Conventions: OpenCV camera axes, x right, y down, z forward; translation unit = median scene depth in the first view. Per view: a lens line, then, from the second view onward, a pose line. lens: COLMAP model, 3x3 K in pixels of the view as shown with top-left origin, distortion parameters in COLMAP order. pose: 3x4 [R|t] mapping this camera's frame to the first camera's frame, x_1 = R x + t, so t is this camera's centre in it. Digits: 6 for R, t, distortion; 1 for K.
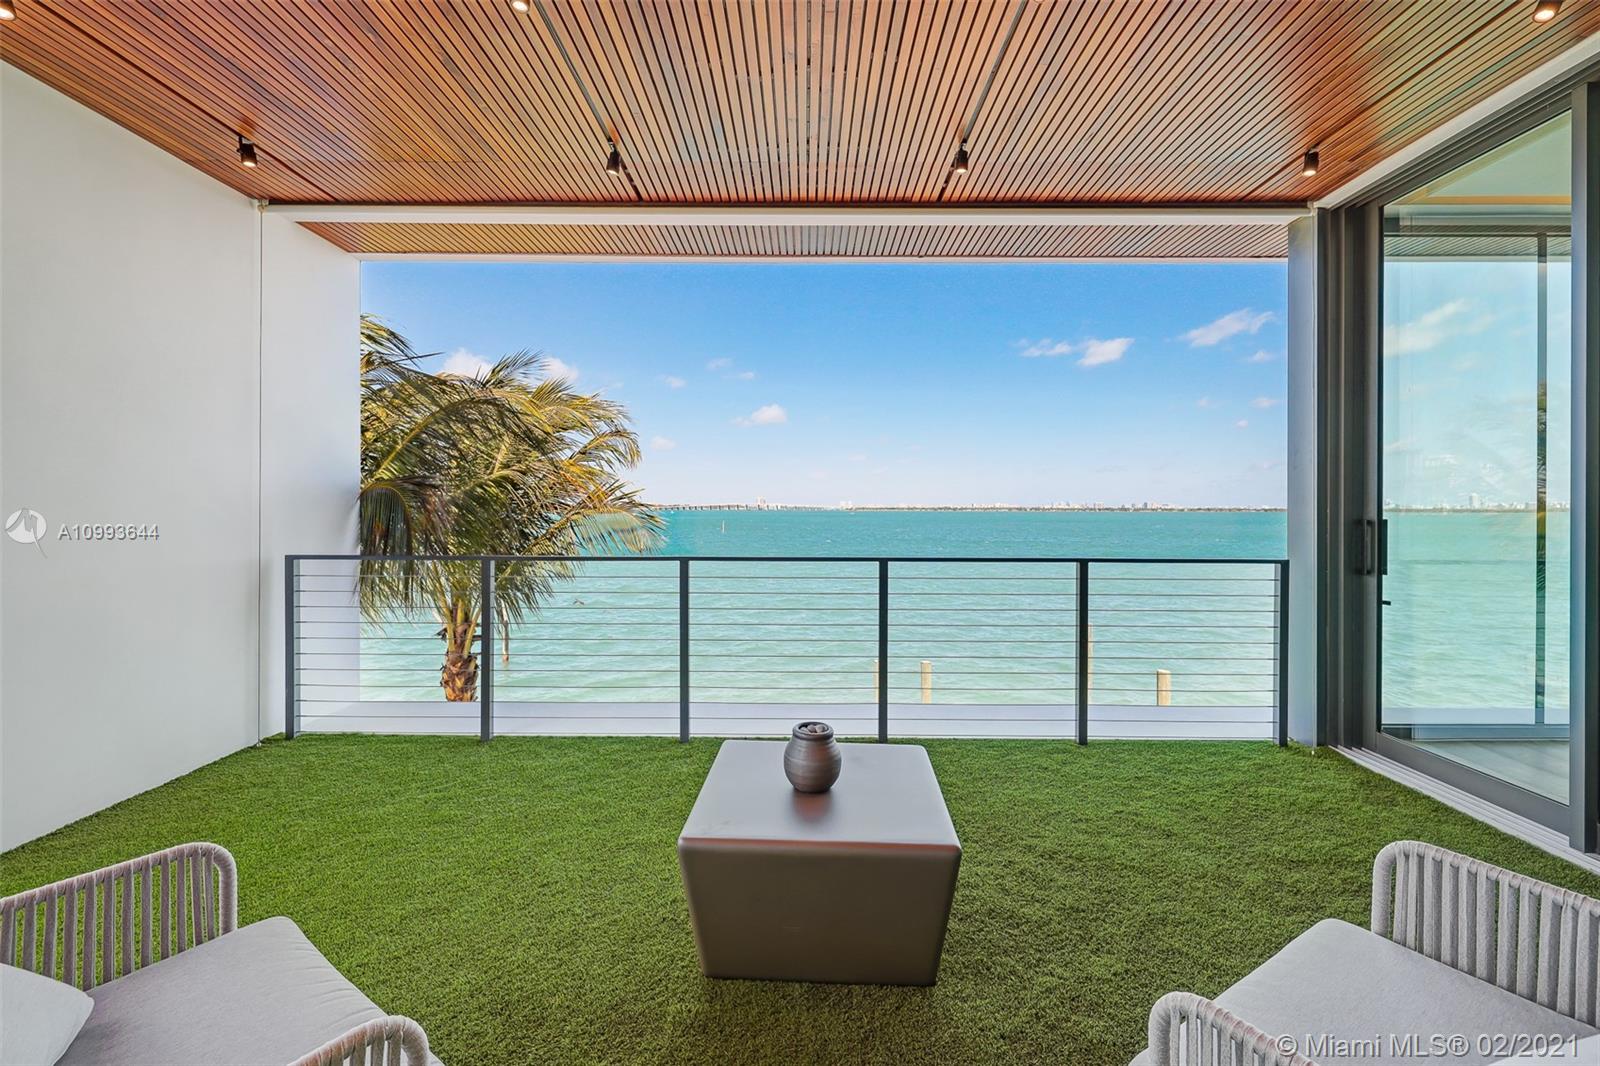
lens RADIAL K [[635.4, 0, 801.4], [0, 635.4, 505.9], [0, 0, 1]] dist [0.000848, 0.000163]
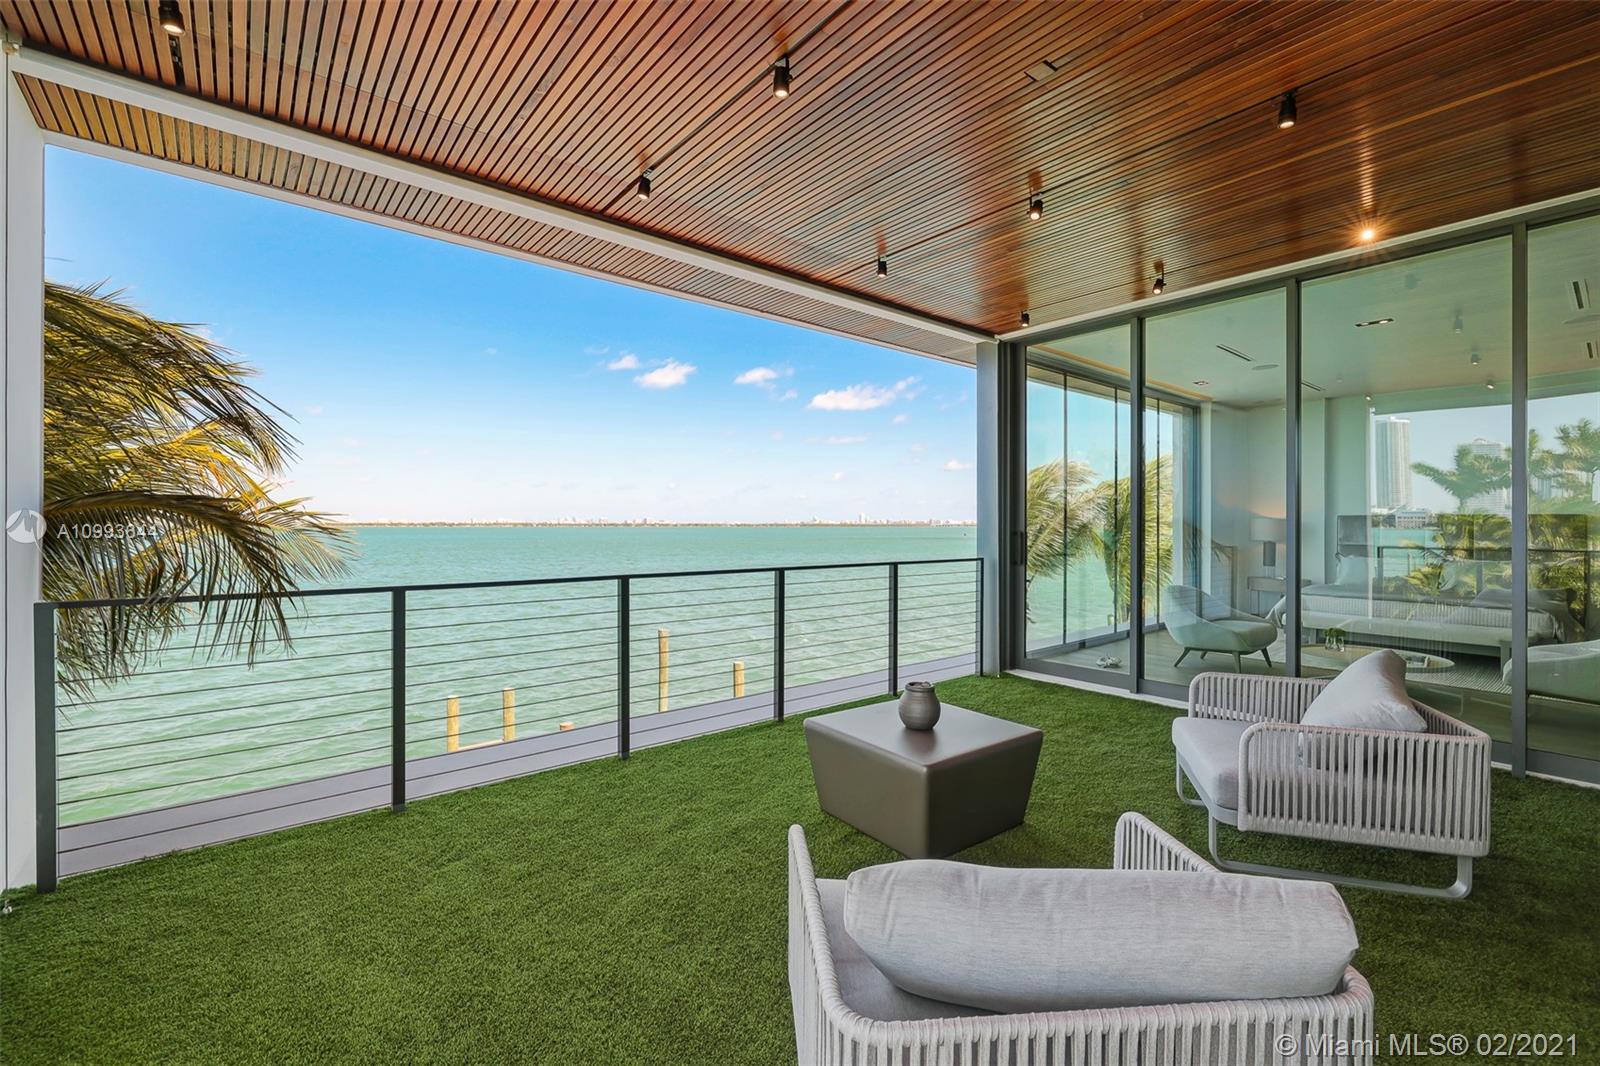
lens RADIAL K [[669.0, 0, 802.4], [0, 669.0, 525.4], [0, 0, 1]] dist [0.001376, 0.000077]
pose [[0.772746, -0.002739, 0.634710, -0.634861], [0.000233, 0.999992, 0.004032, -0.003109], [-0.634716, -0.002968, 0.772740, 0.001194]]
